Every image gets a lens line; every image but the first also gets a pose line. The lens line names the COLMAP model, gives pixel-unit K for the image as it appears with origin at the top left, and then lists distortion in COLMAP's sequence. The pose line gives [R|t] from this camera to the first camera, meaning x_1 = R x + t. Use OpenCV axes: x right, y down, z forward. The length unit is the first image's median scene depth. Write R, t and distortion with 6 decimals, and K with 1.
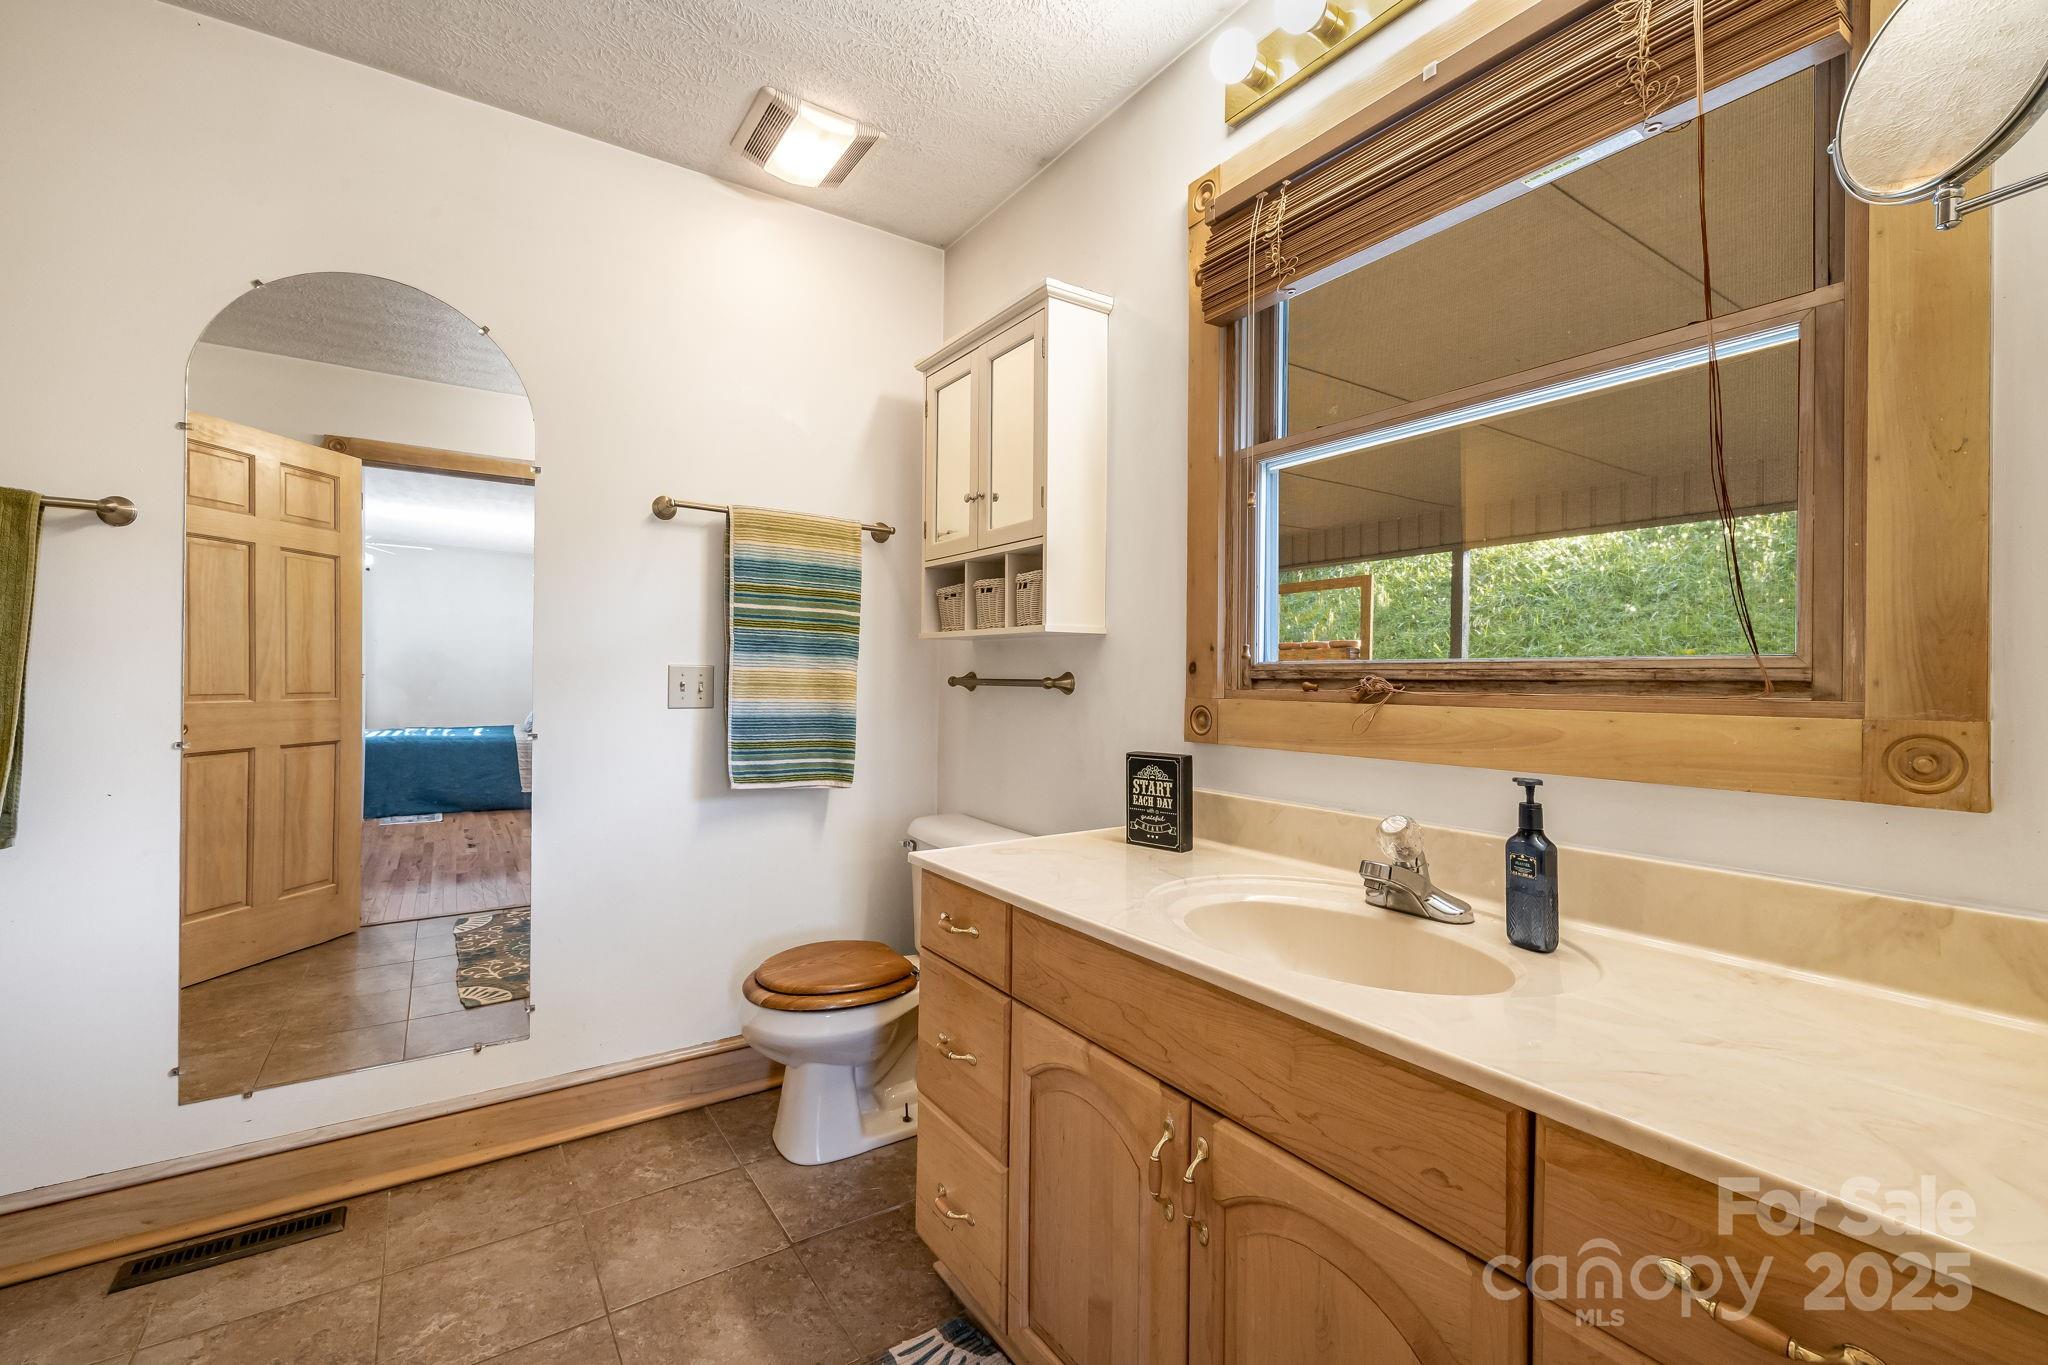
lens RADIAL K [[870.2, 0, 1017.4], [0, 870.2, 676.7], [0, 0, 1]] dist [-0.003670, 0.000402]
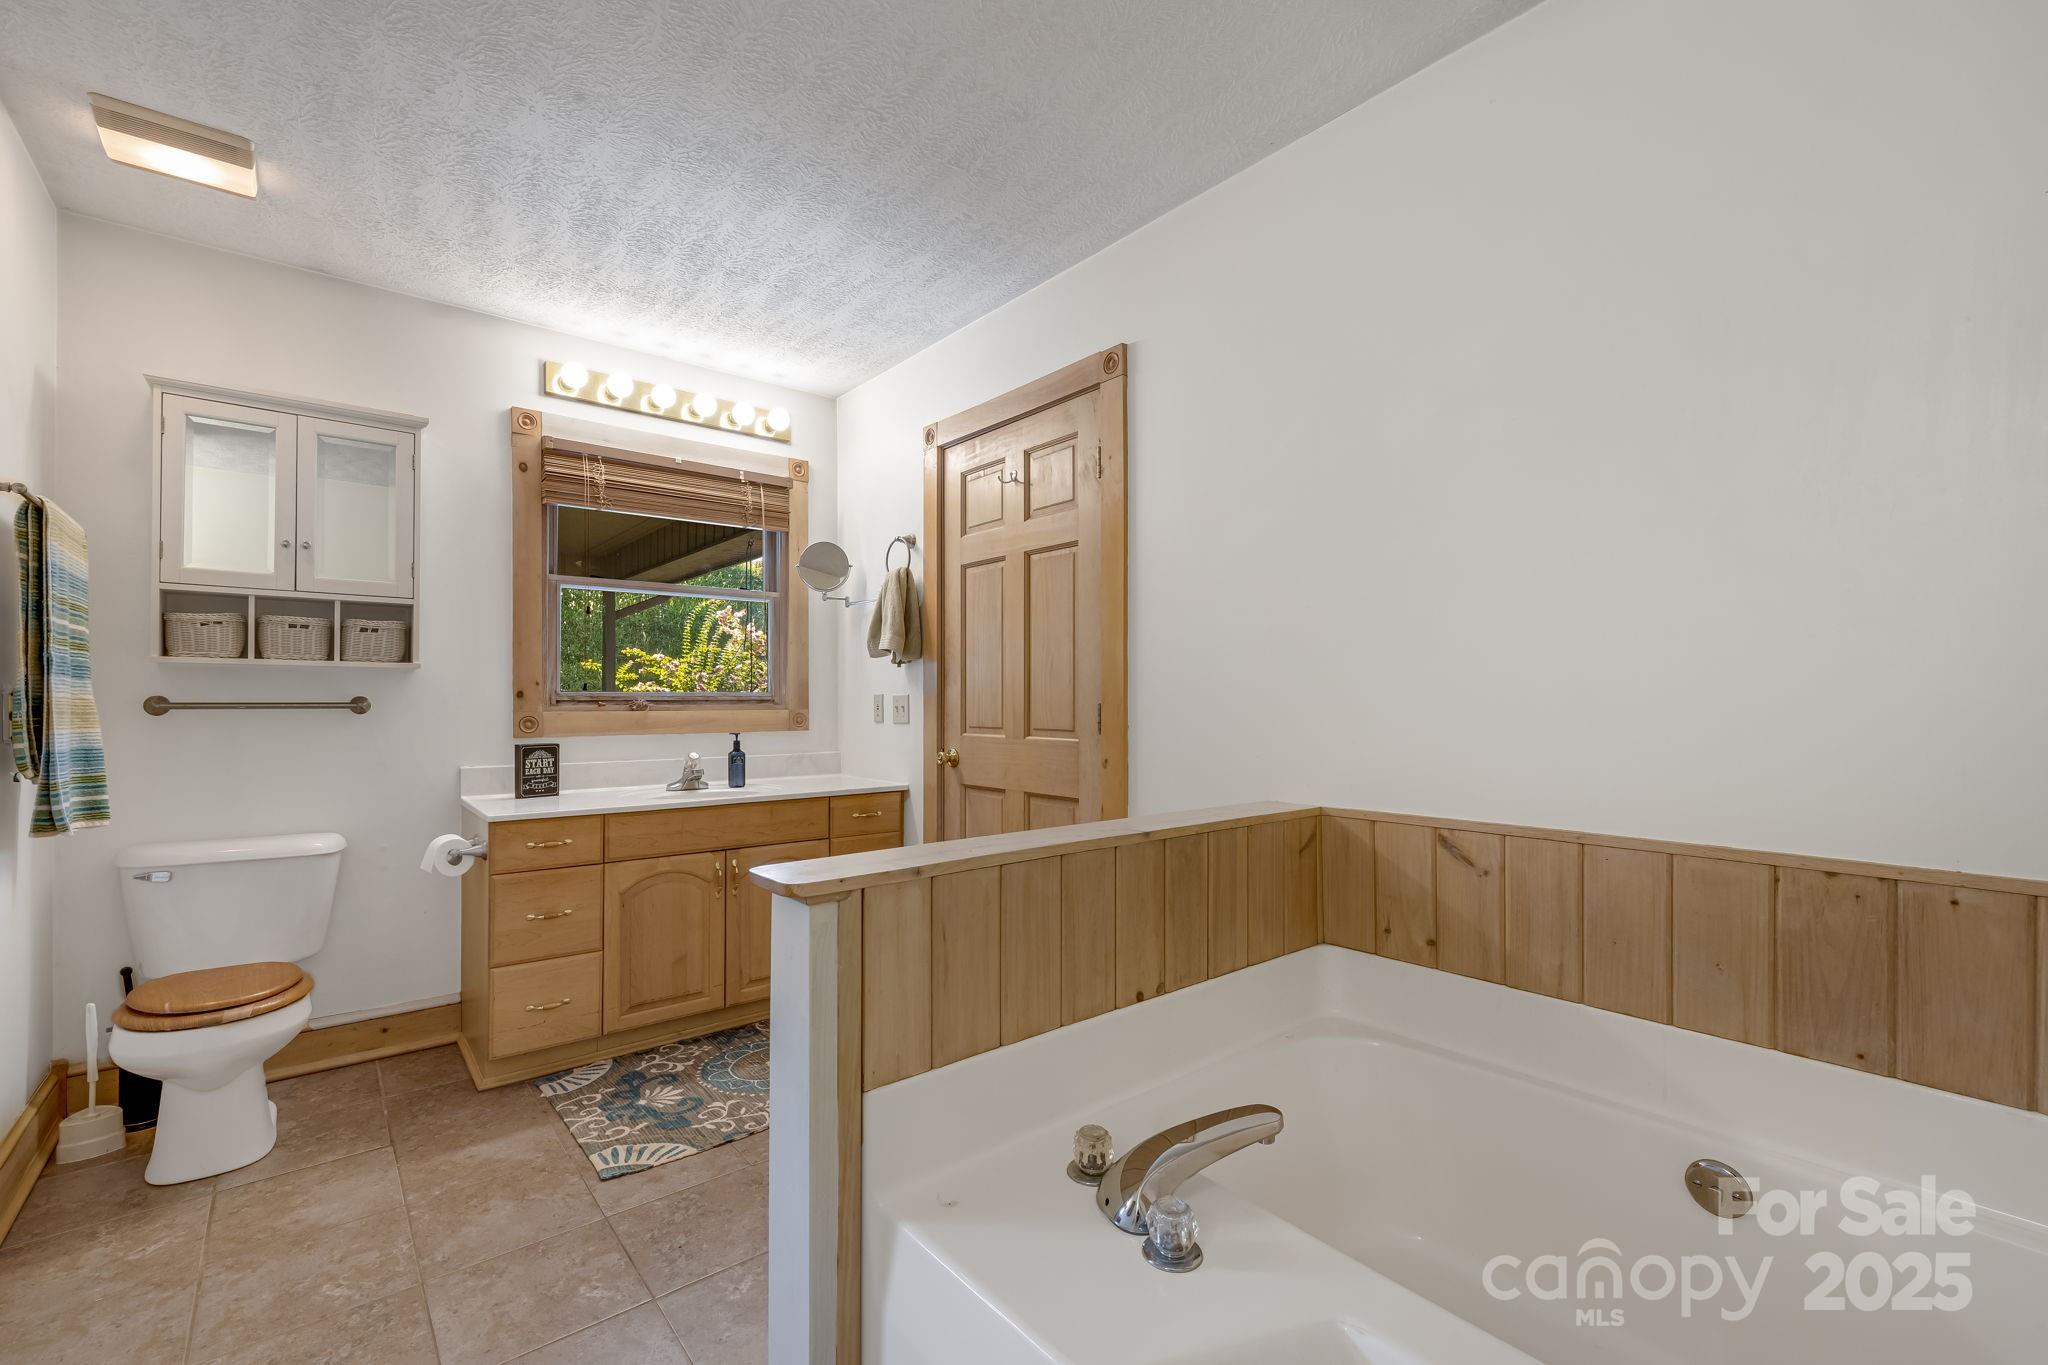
lens RADIAL K [[870.2, 0, 1019.9], [0, 870.2, 690.9], [0, 0, 1]] dist [-0.003670, 0.000402]
pose [[-0.109617, -0.001723, 0.993972, -1.703463], [-0.004052, 0.999991, 0.001286, -0.024768], [-0.993966, -0.003886, -0.109623, 0.226760]]
